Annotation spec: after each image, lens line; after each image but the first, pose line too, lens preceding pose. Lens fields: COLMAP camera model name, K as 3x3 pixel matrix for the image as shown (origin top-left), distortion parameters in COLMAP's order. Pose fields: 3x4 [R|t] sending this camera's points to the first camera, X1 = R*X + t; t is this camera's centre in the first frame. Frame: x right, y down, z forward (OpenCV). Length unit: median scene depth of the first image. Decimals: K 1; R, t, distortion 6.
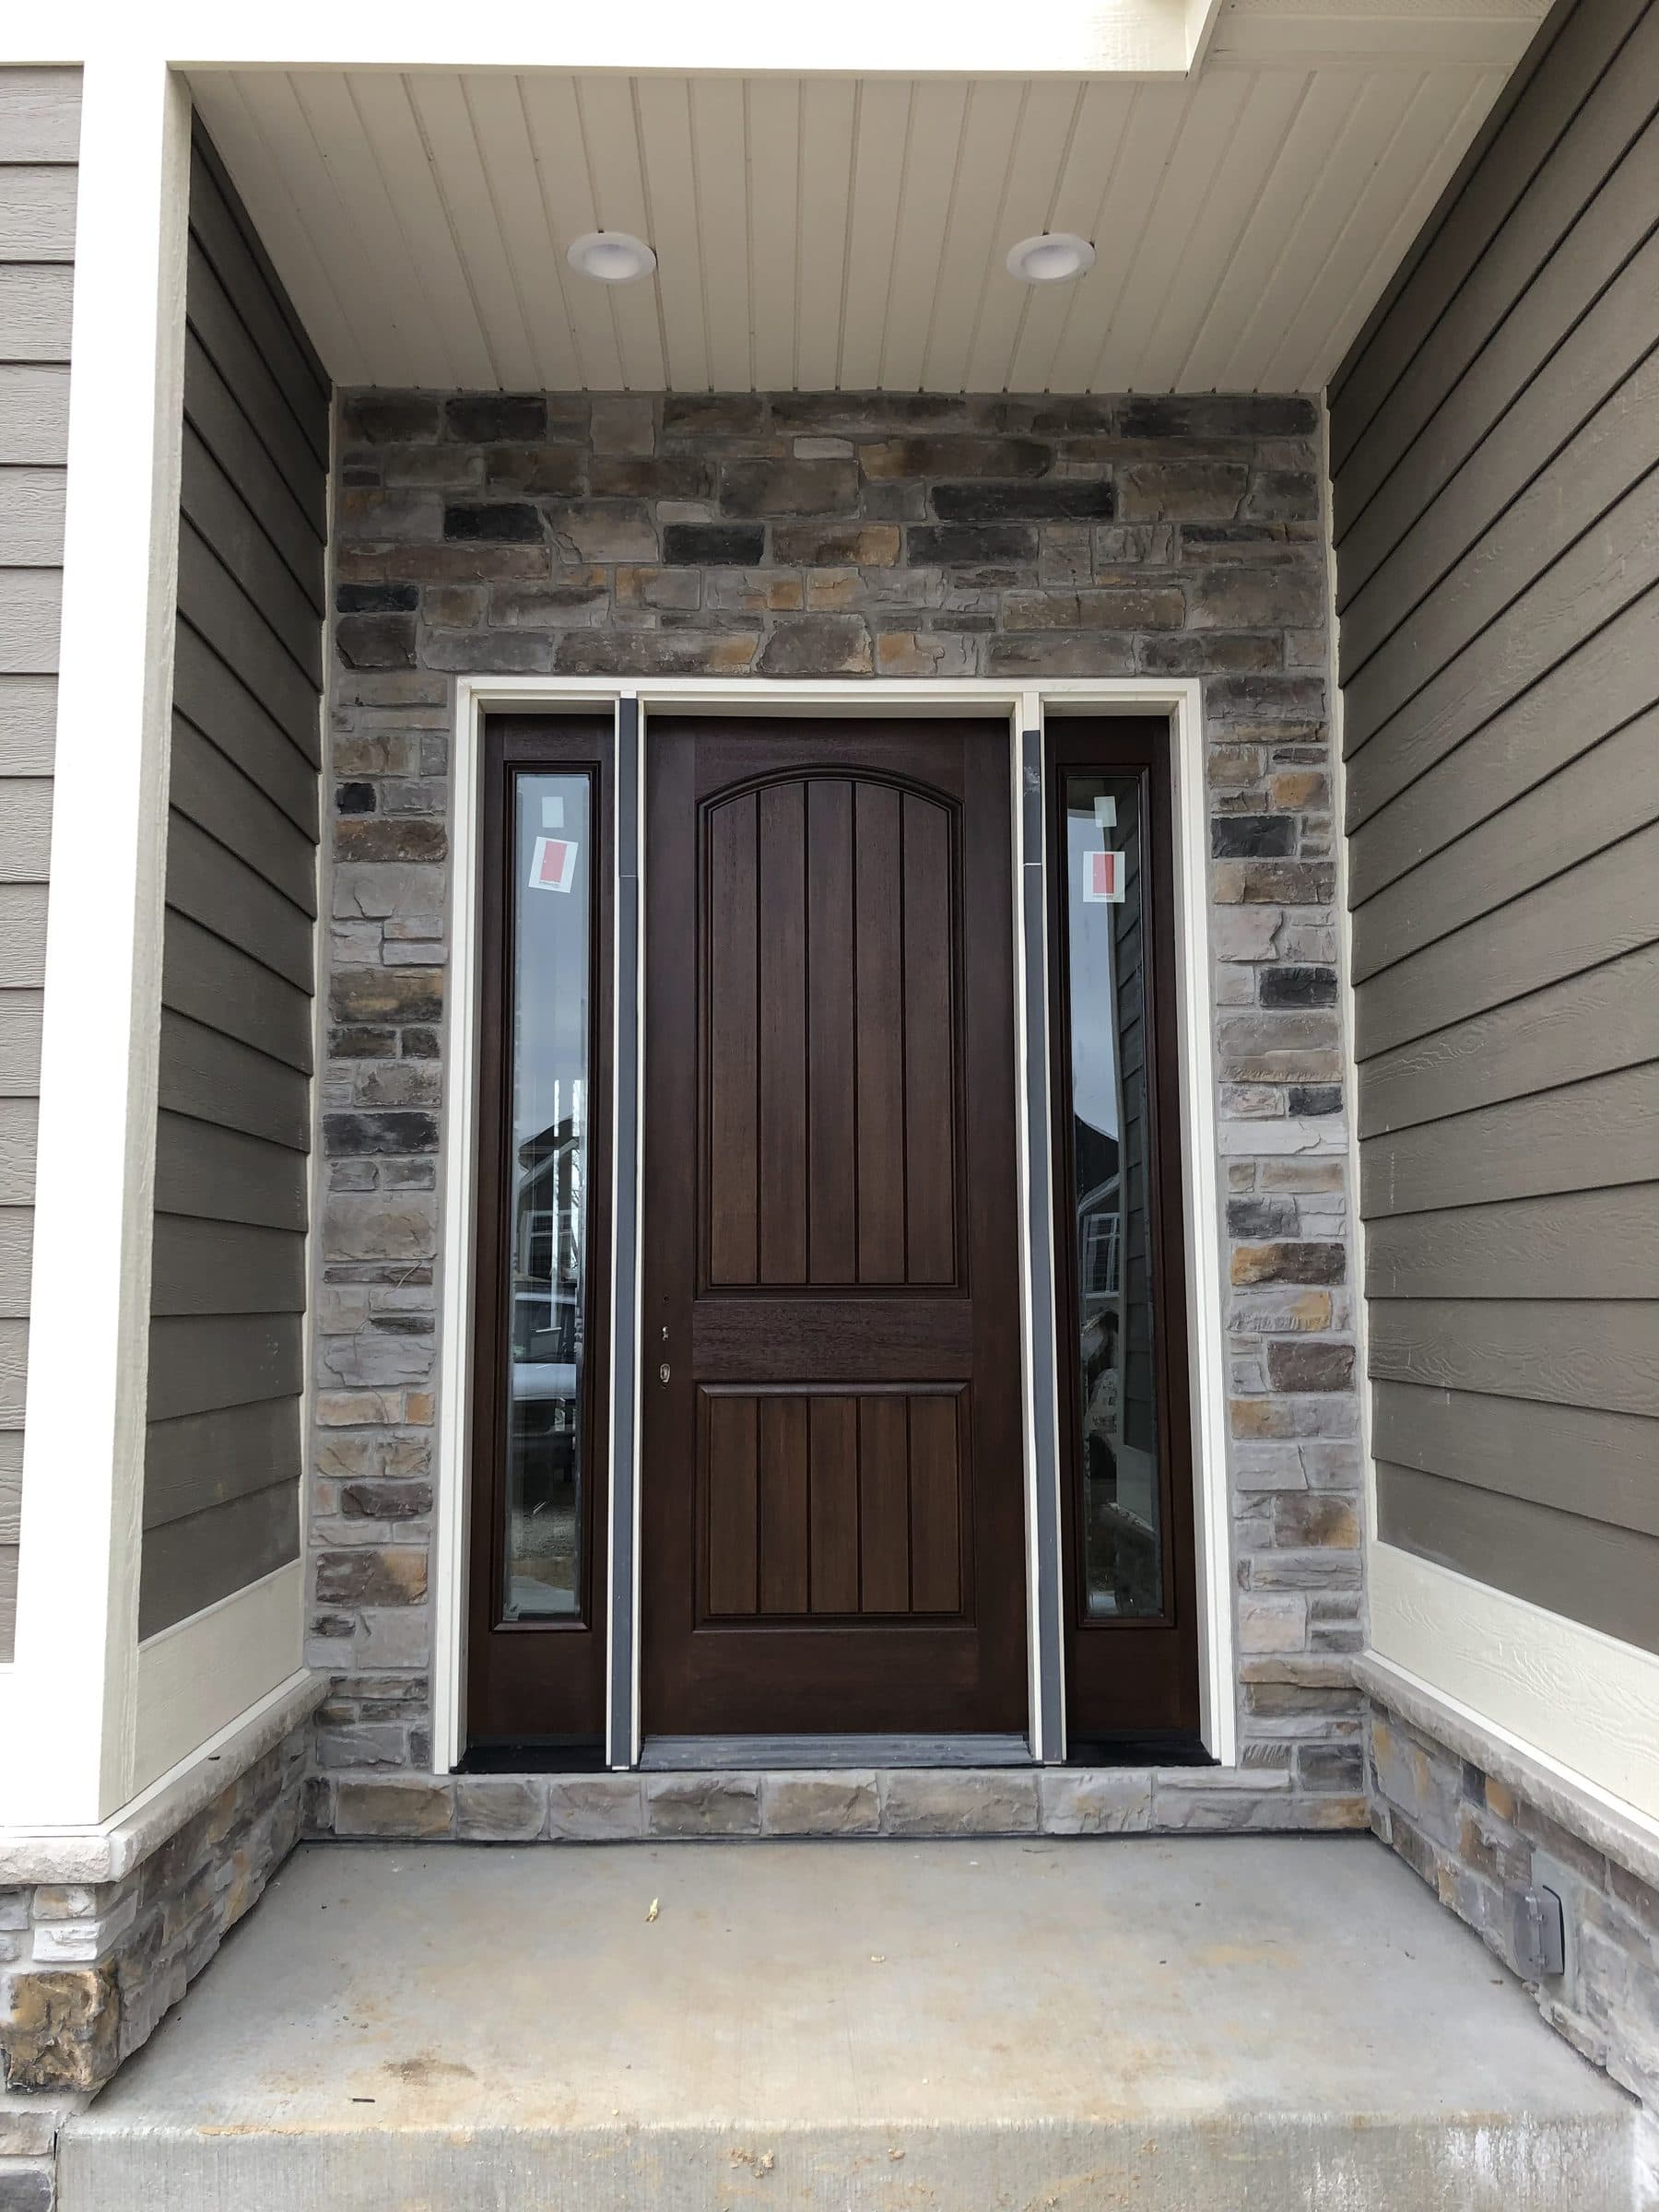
lens RADIAL K [[1935.7, 0, 835.7], [0, 1935.7, 1097.8], [0, 0, 1]] dist [0.049478, -0.064783]
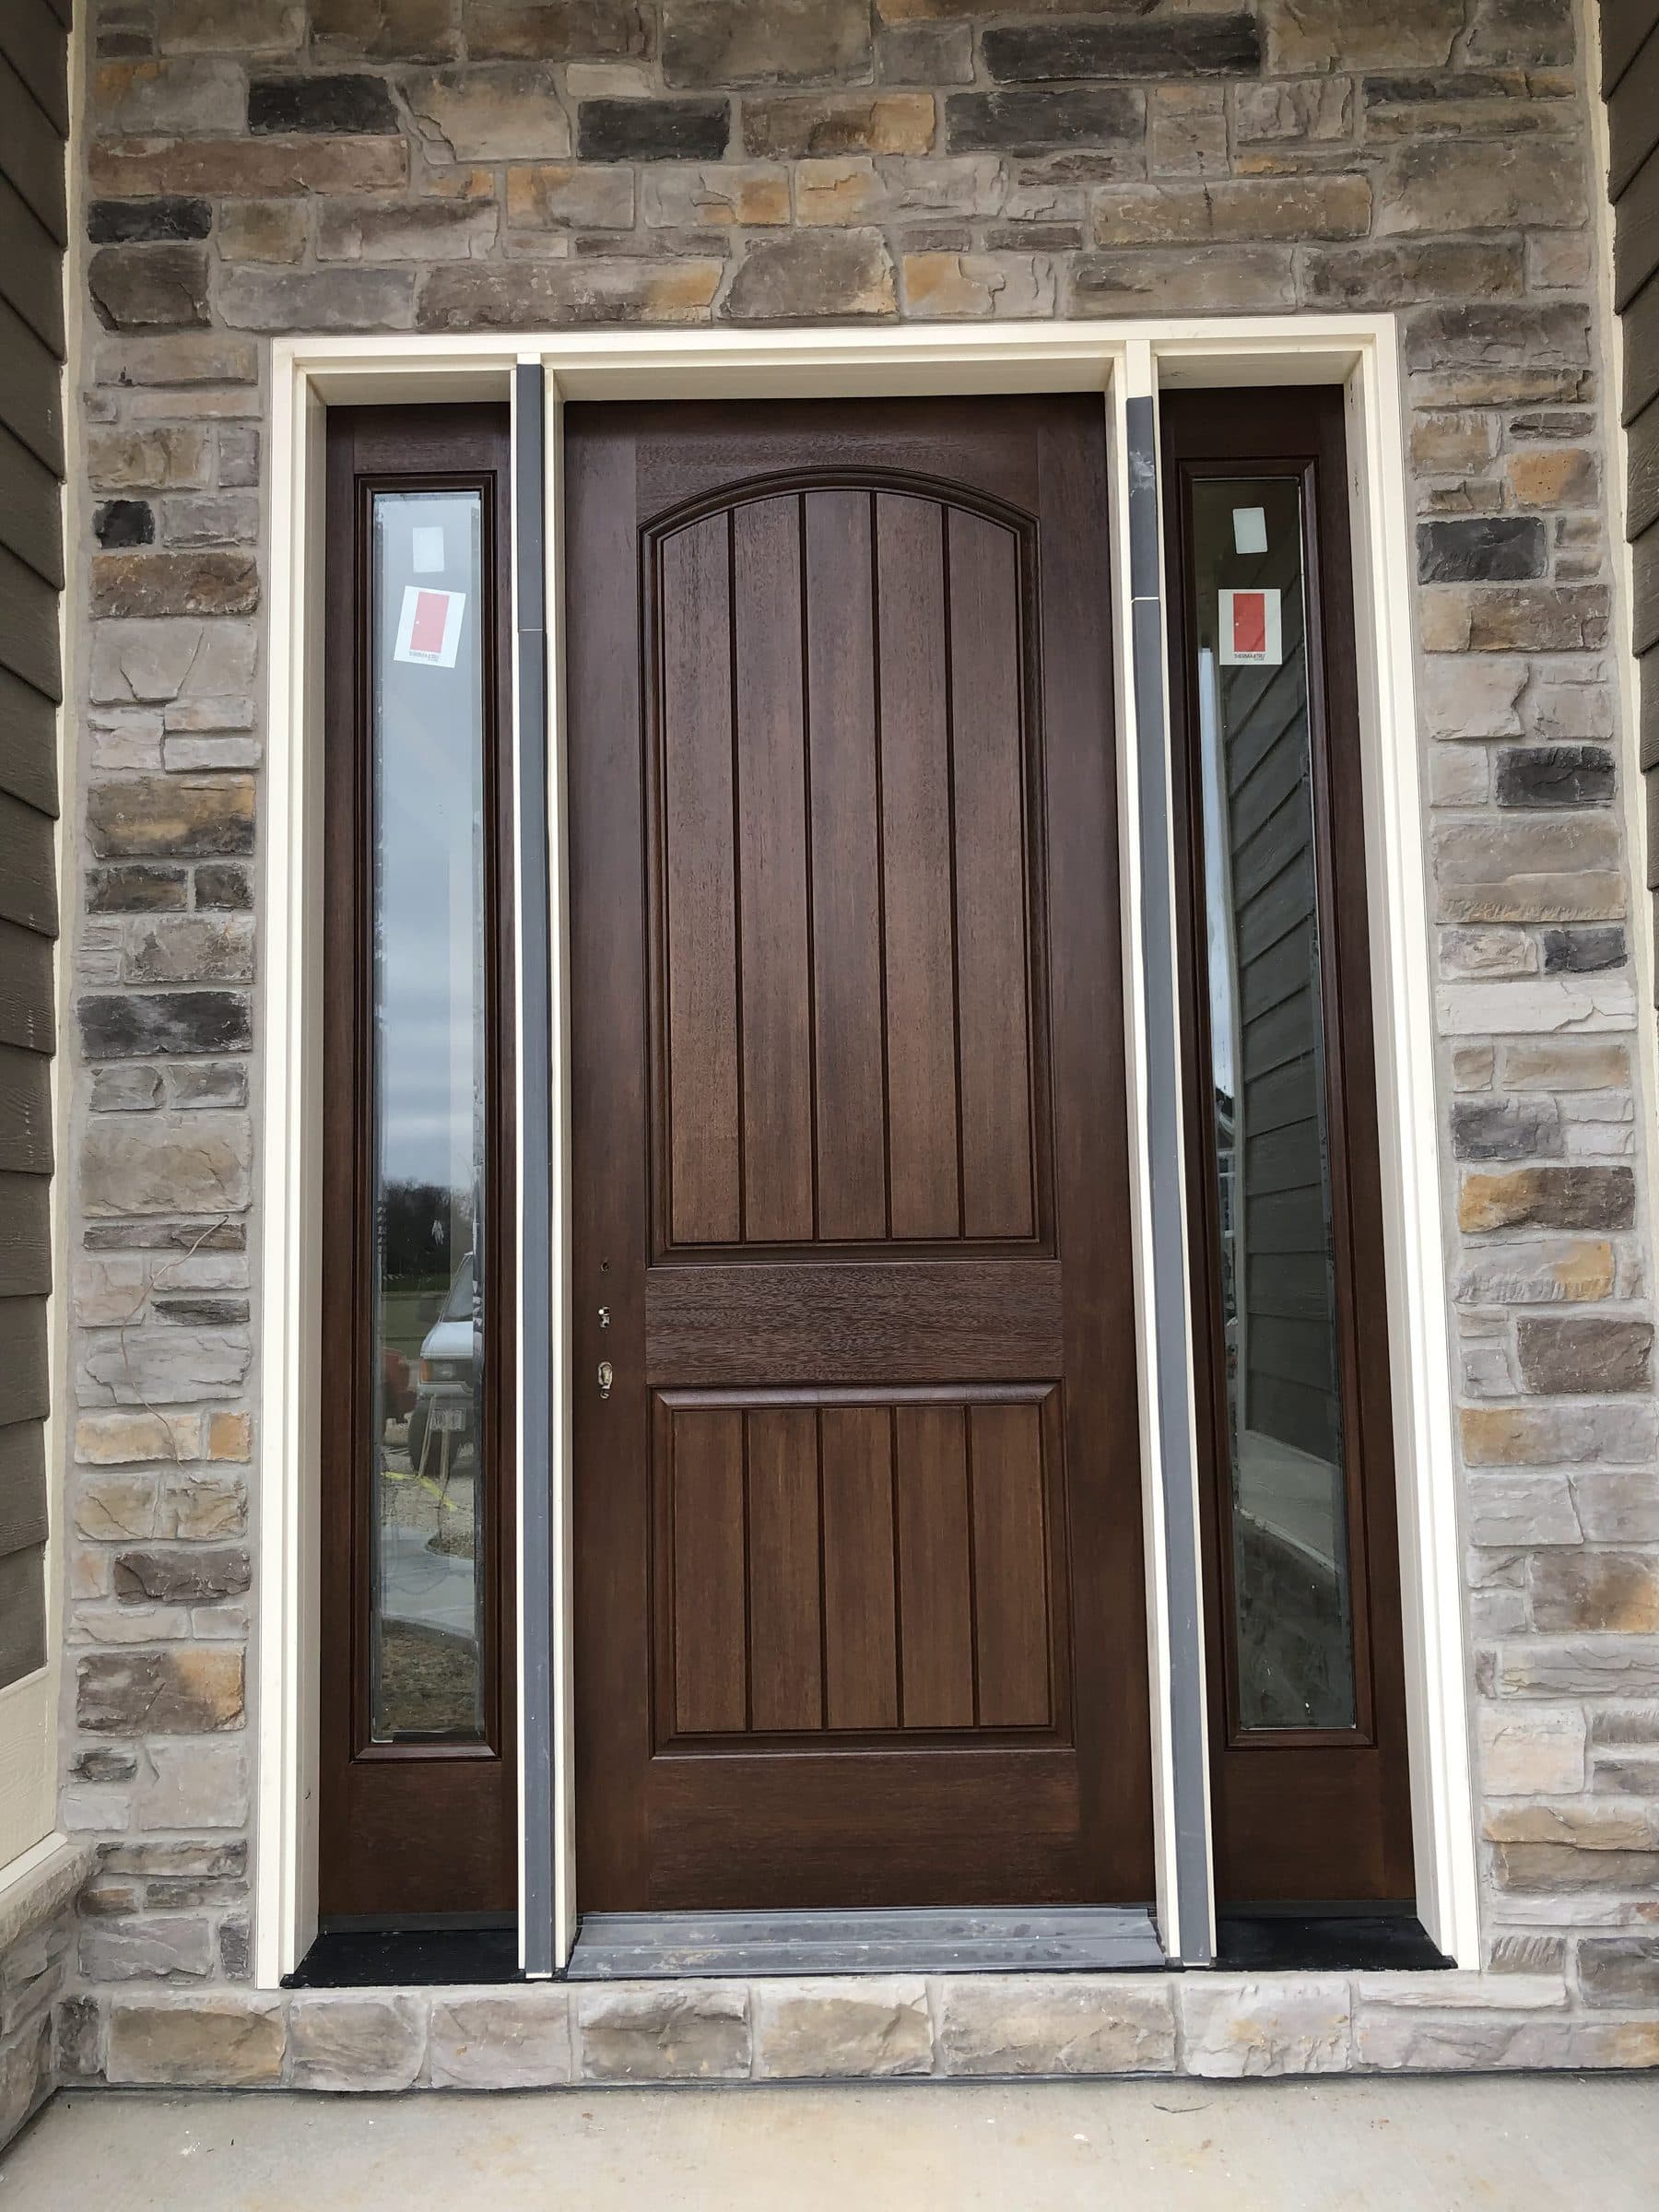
lens RADIAL K [[1935.7, 0, 830.1], [0, 1935.7, 1111.0], [0, 0, 1]] dist [0.049478, -0.064783]
pose [[0.999158, -0.016991, -0.037345, 0.017030], [0.018293, 0.999227, 0.034810, 0.028640], [0.036724, -0.035464, 0.998696, 0.338205]]
